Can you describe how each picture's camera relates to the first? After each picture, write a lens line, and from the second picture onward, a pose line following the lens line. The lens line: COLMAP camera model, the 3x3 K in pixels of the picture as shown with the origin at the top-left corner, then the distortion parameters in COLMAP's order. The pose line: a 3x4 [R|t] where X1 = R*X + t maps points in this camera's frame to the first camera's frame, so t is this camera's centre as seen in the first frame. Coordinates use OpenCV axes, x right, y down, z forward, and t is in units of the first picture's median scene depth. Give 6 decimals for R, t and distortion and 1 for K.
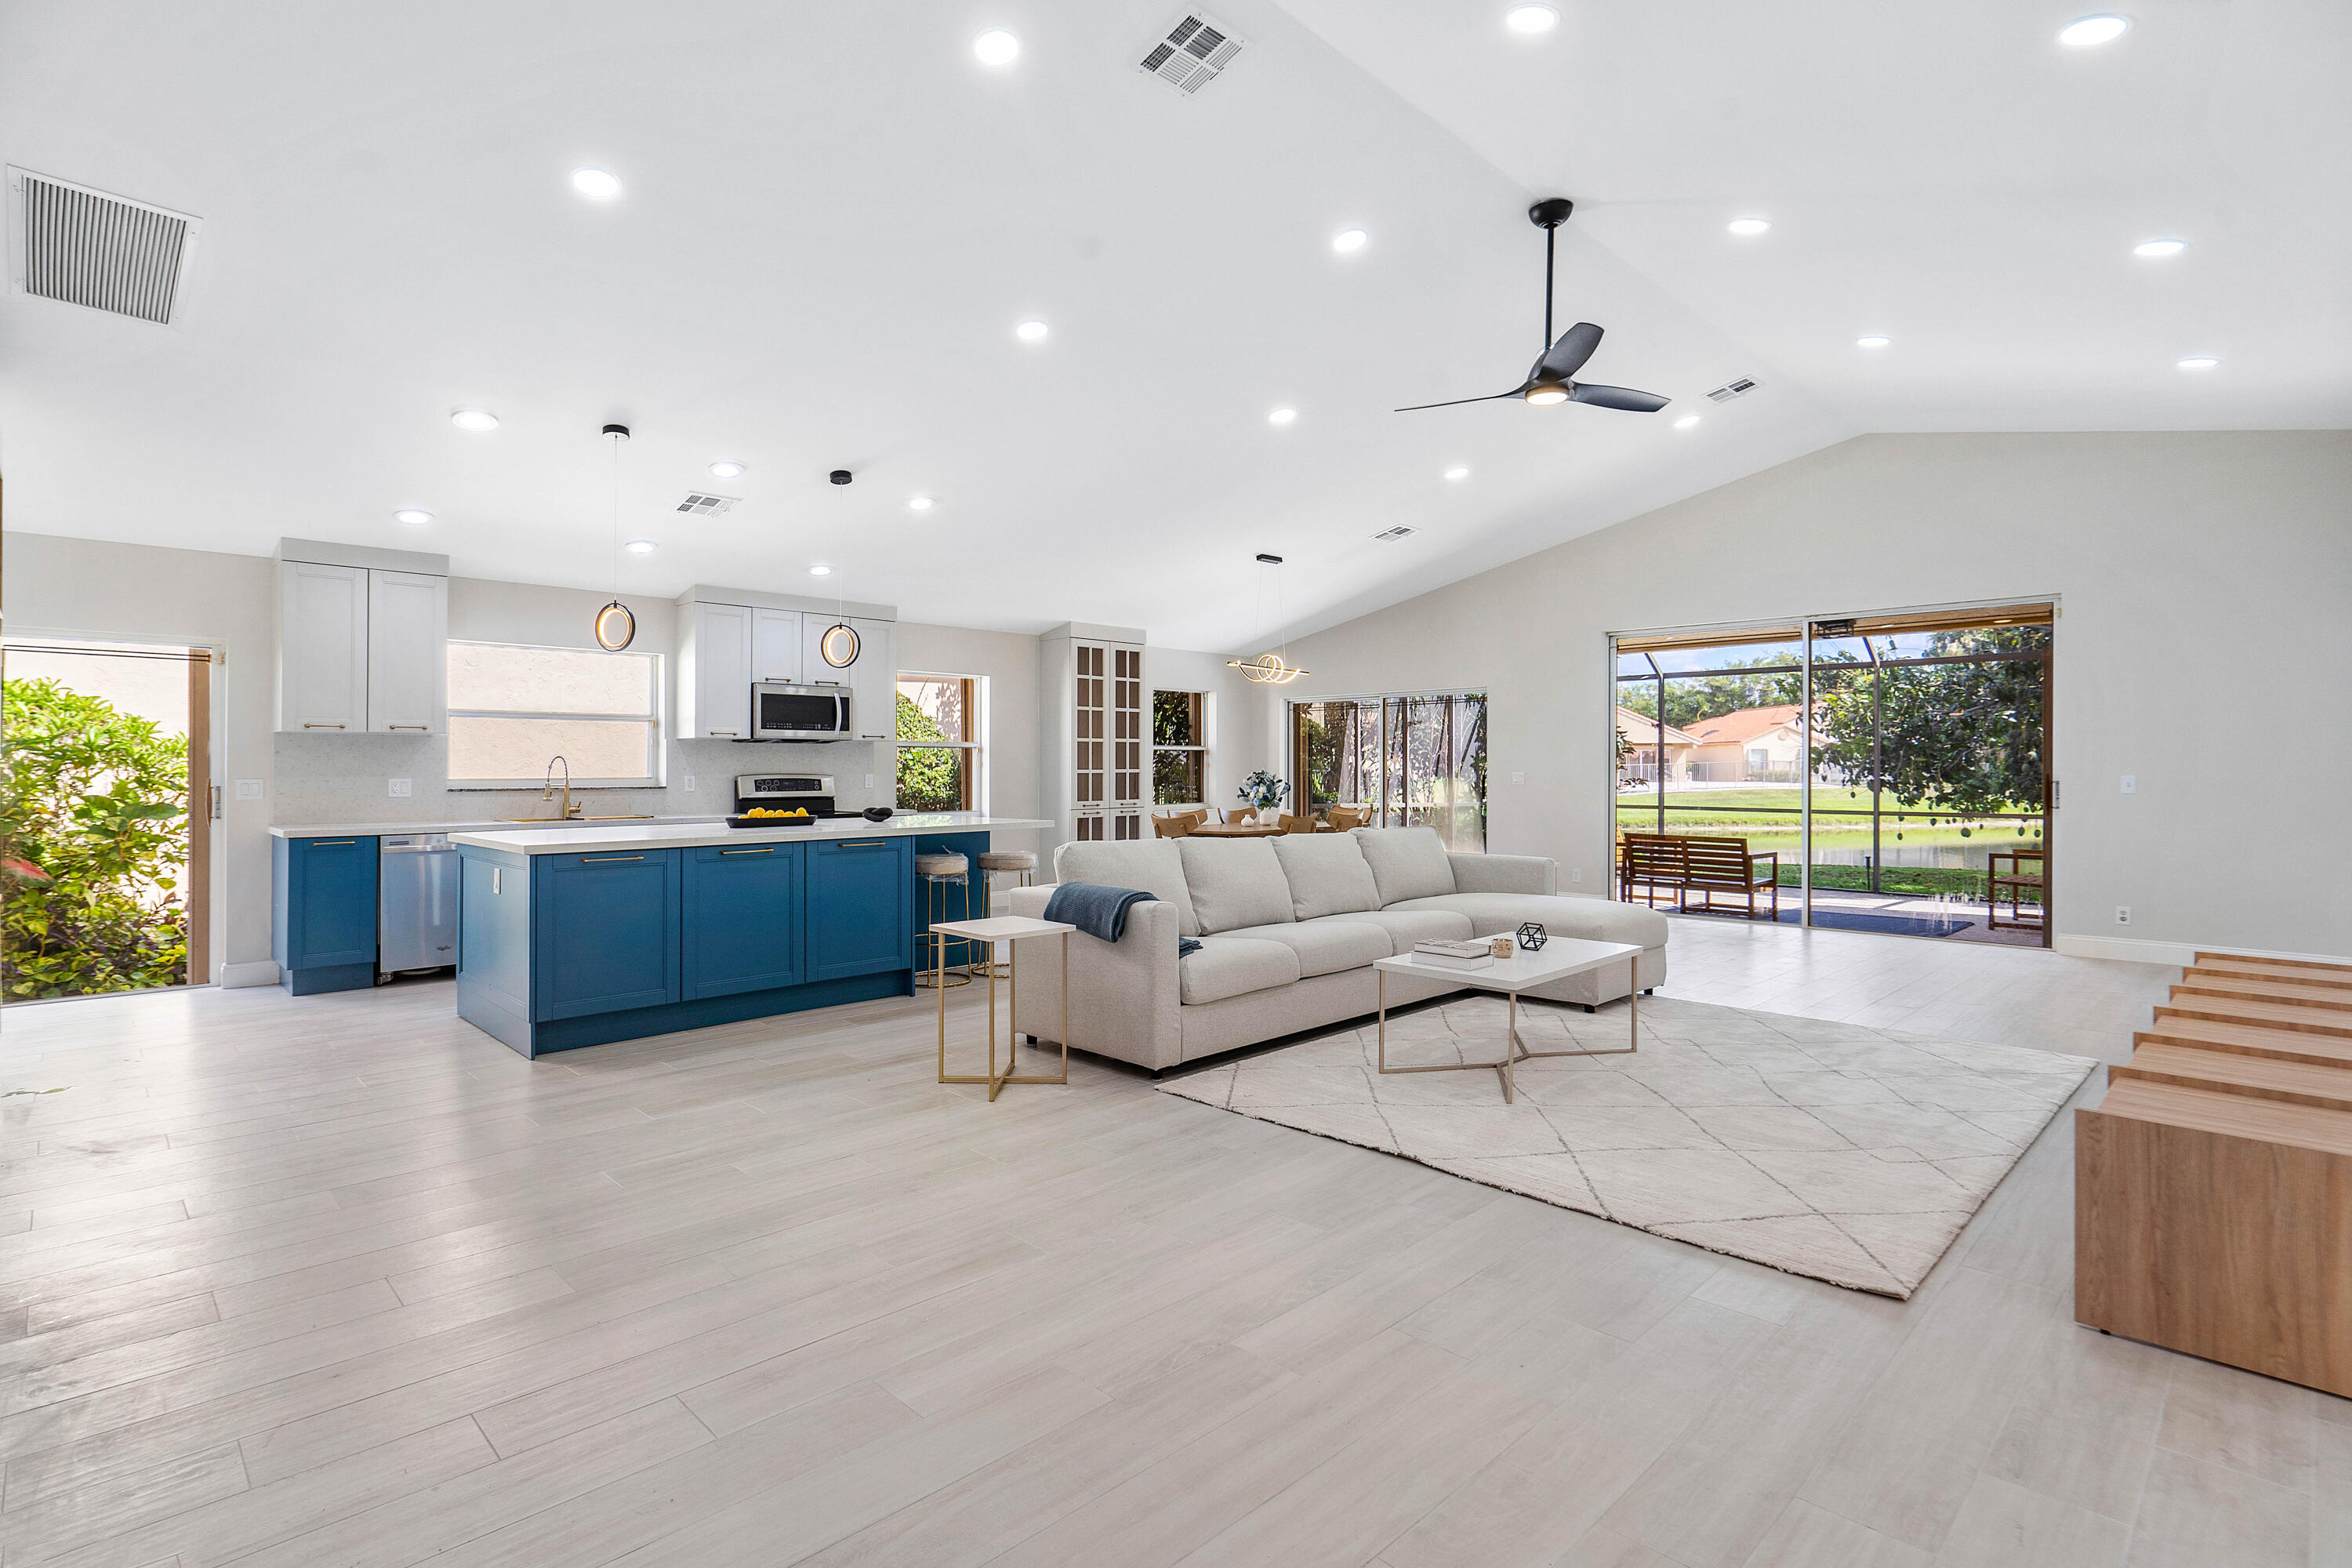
lens RADIAL K [[1113.4, 0, 1176.0], [0, 1113.4, 784.0], [0, 0, 1]] dist [-0.000183, 0.000198]
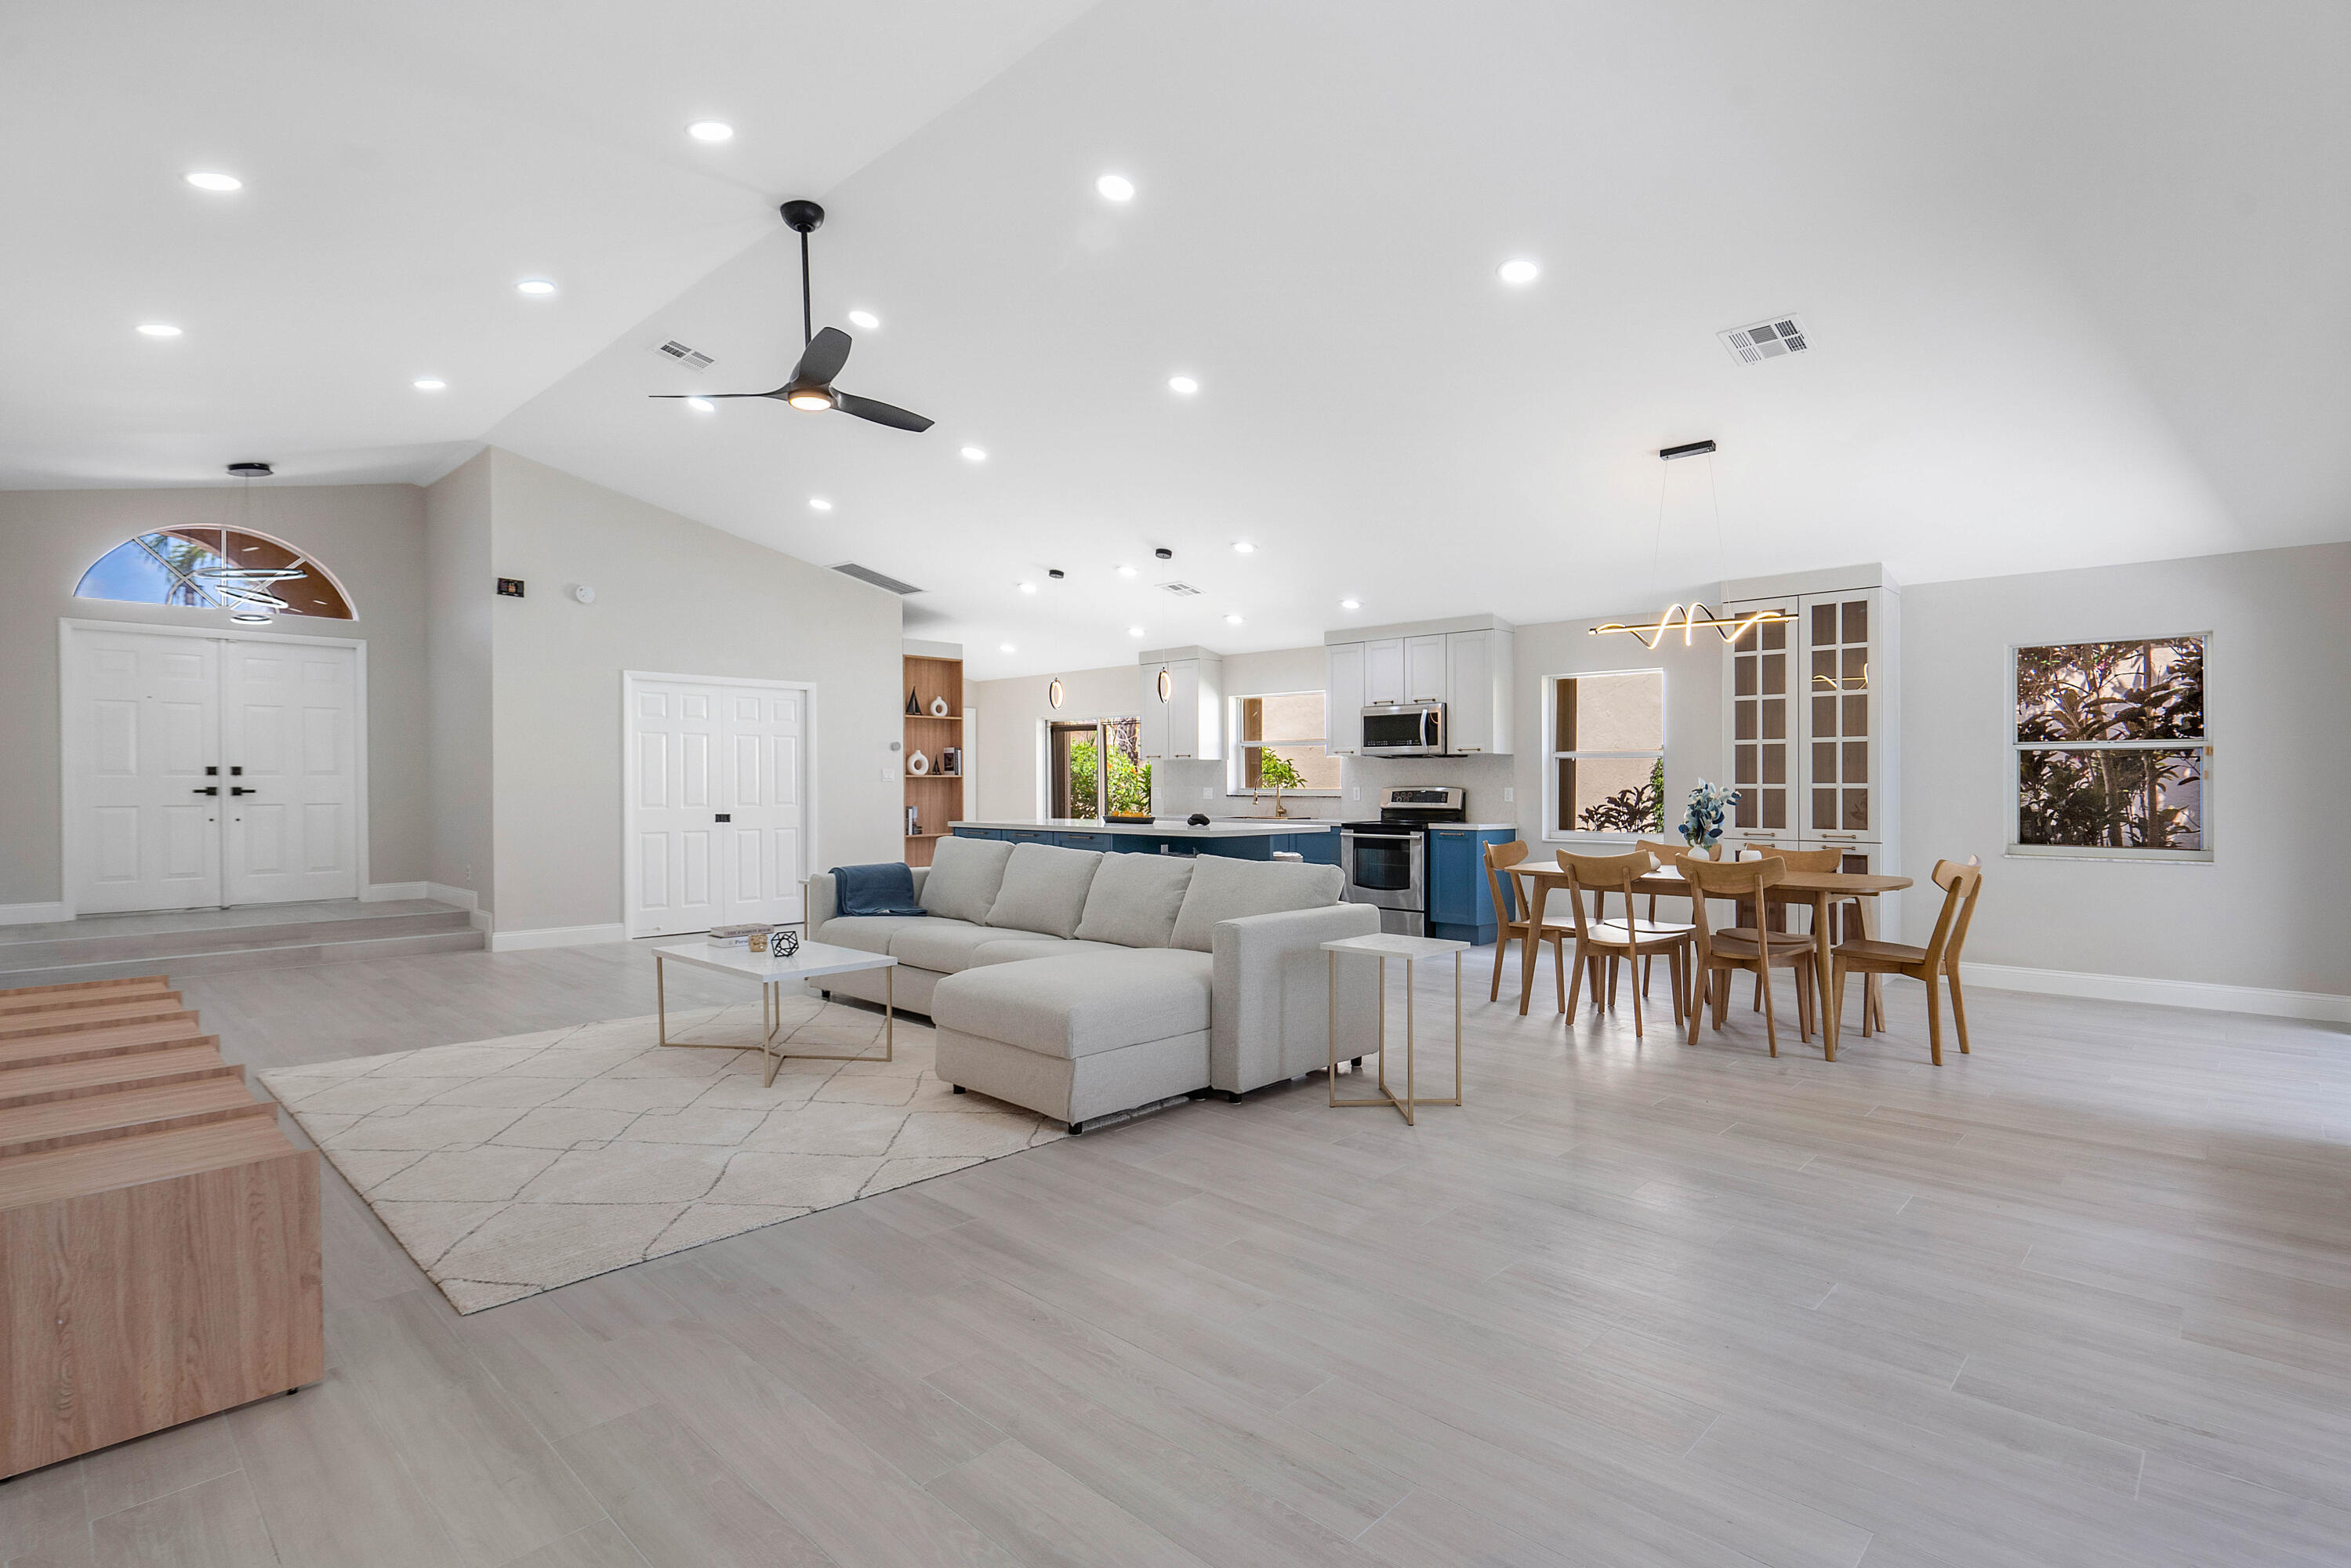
lens RADIAL K [[1129.5, 0, 1178.2], [0, 1129.5, 796.3], [0, 0, 1]] dist [-0.000394, 0.000102]
pose [[0.014695, 0.014553, -0.999786, 0.628615], [-0.014740, 0.999789, 0.014337, -0.009757], [0.999783, 0.014526, 0.014906, 0.618325]]
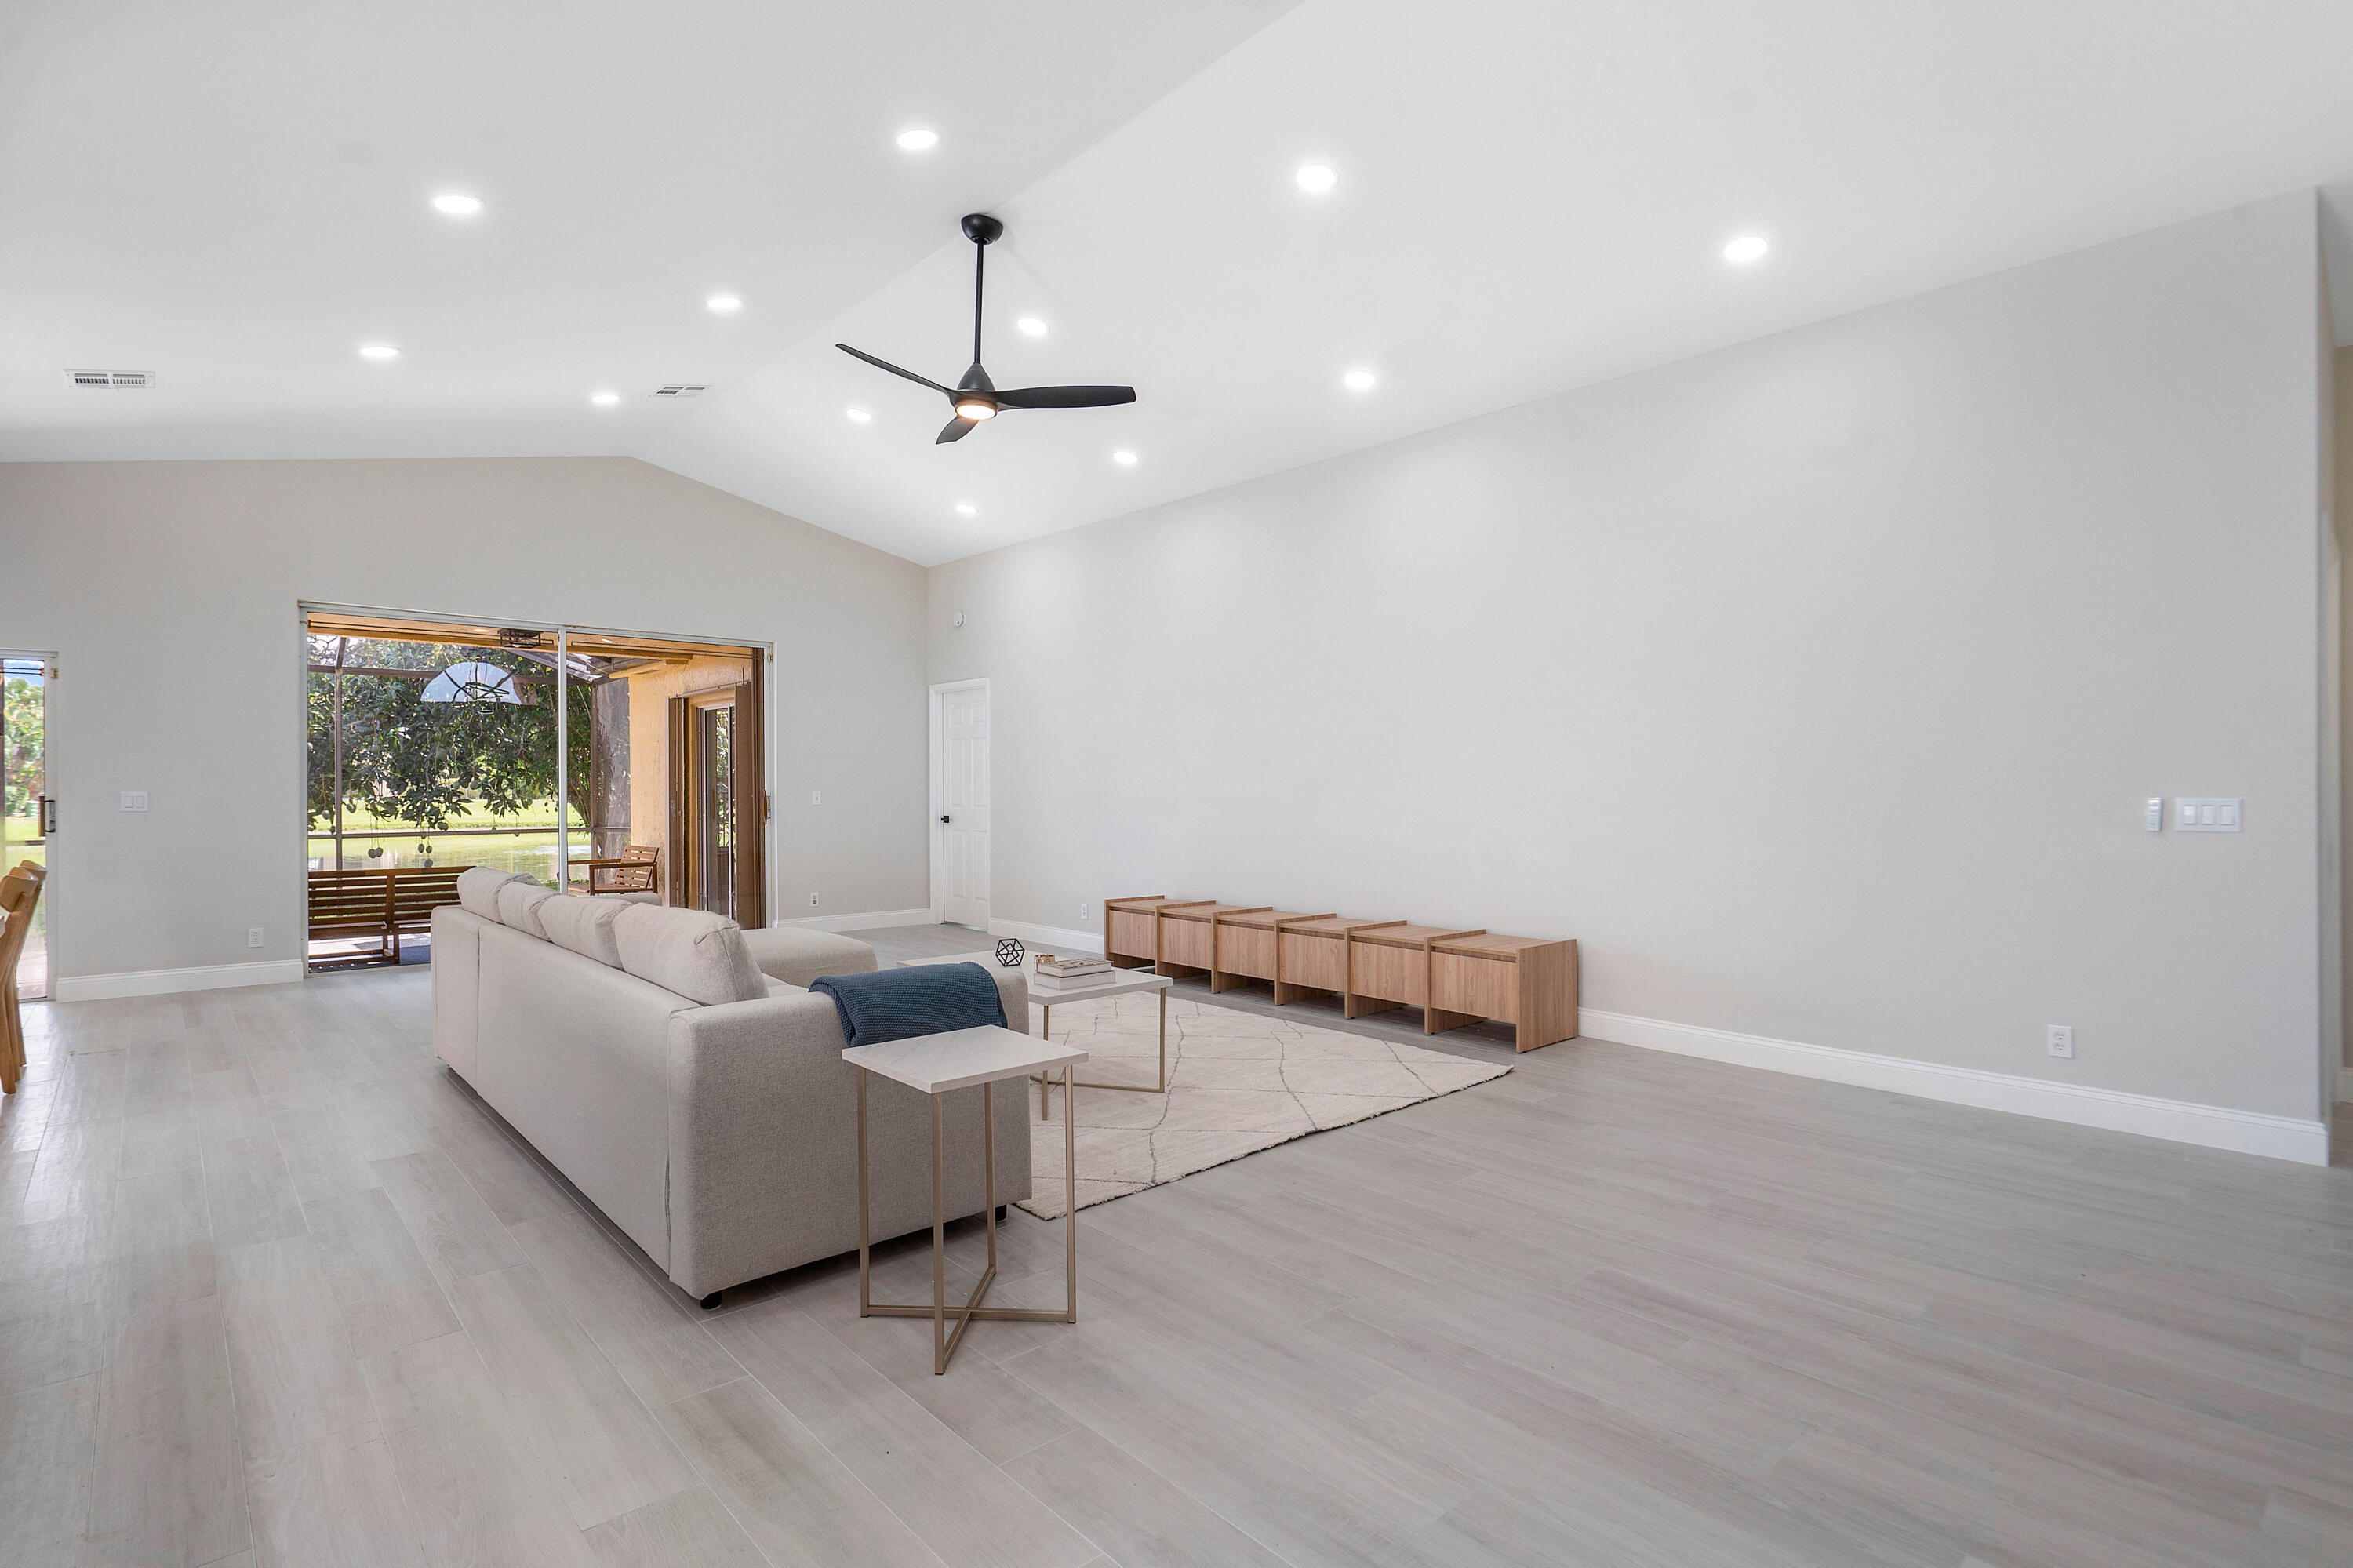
lens RADIAL K [[1130.5, 0, 1179.2], [0, 1130.5, 796.4], [0, 0, 1]] dist [-0.000394, 0.000102]
pose [[0.060221, -0.009889, 0.998136, -0.314266], [0.015521, 0.999839, 0.008970, -0.004327], [-0.998064, 0.014952, 0.060364, 0.359970]]
